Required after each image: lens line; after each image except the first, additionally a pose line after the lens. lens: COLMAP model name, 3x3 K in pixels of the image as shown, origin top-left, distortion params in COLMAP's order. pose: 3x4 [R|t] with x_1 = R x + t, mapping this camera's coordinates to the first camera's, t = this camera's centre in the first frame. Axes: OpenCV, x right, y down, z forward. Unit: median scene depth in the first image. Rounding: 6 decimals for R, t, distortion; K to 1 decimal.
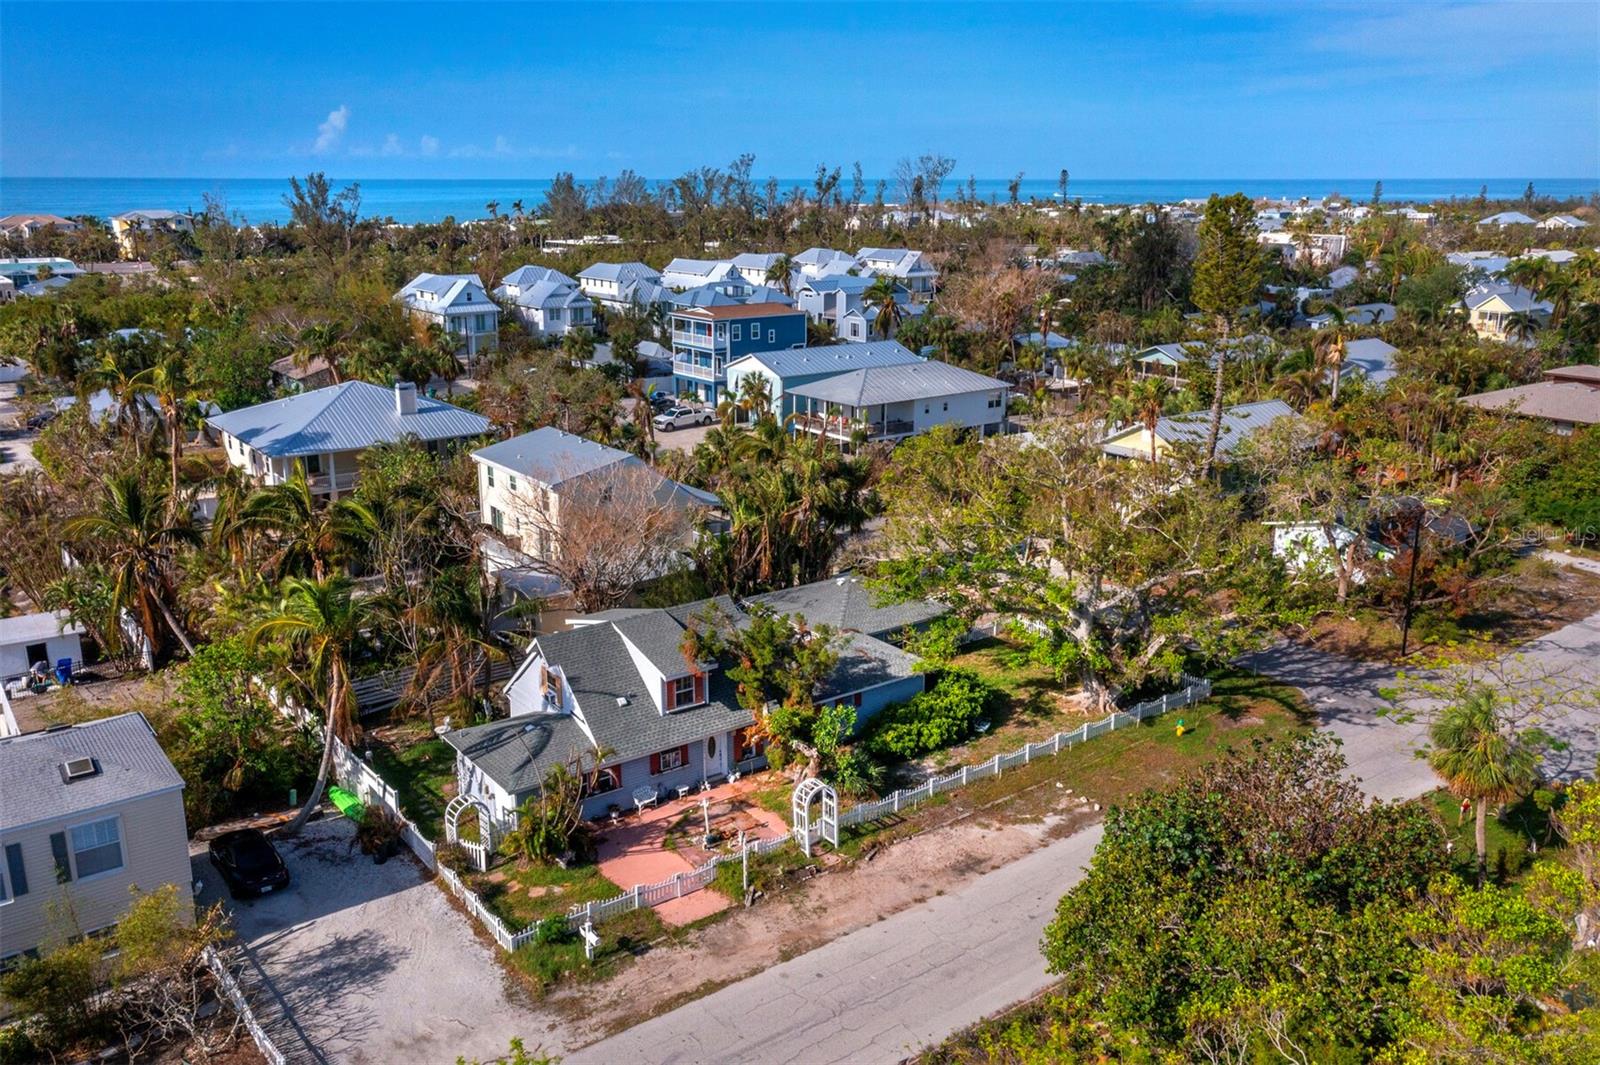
lens RADIAL K [[1293.7, 0, 791.8], [0, 1293.7, 528.9], [0, 0, 1]] dist [0.001304, 0.023063]
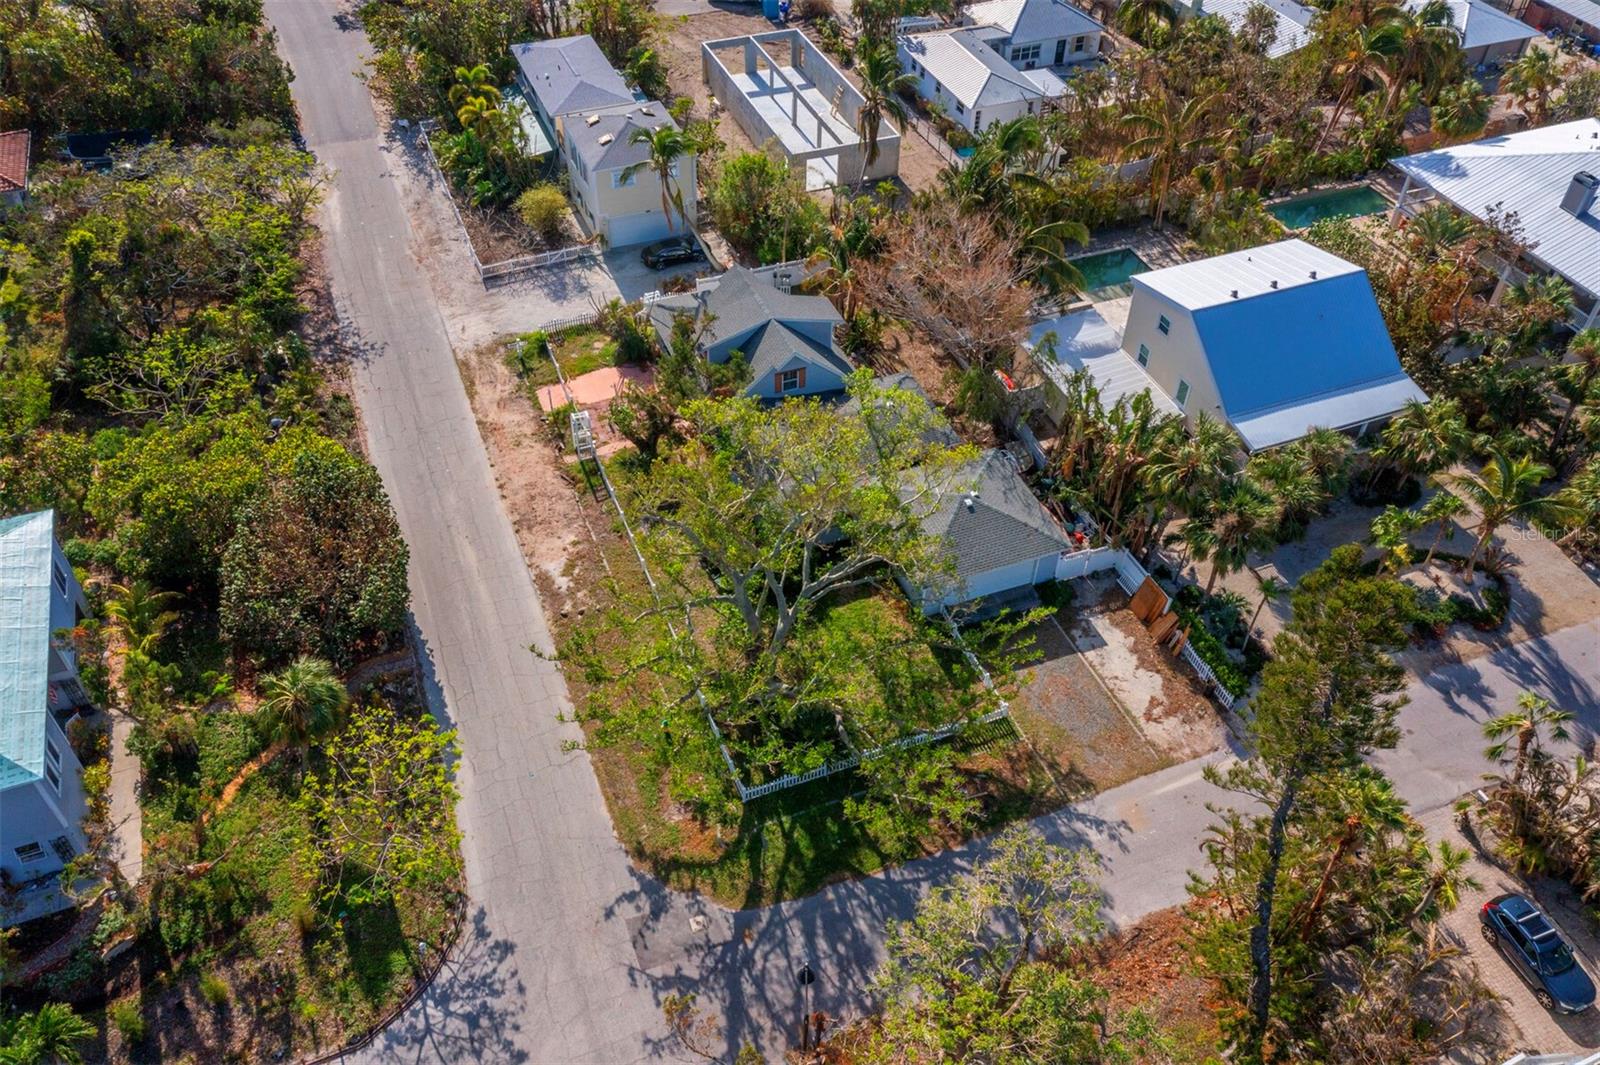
lens RADIAL K [[1197.5, 0, 785.8], [0, 1197.5, 527.0], [0, 0, 1]] dist [-0.005446, 0.000316]
pose [[-0.249246, 0.674229, -0.695192, 0.848078], [-0.270297, 0.640888, 0.718472, -0.651554], [0.929955, 0.366985, 0.022503, 1.062639]]
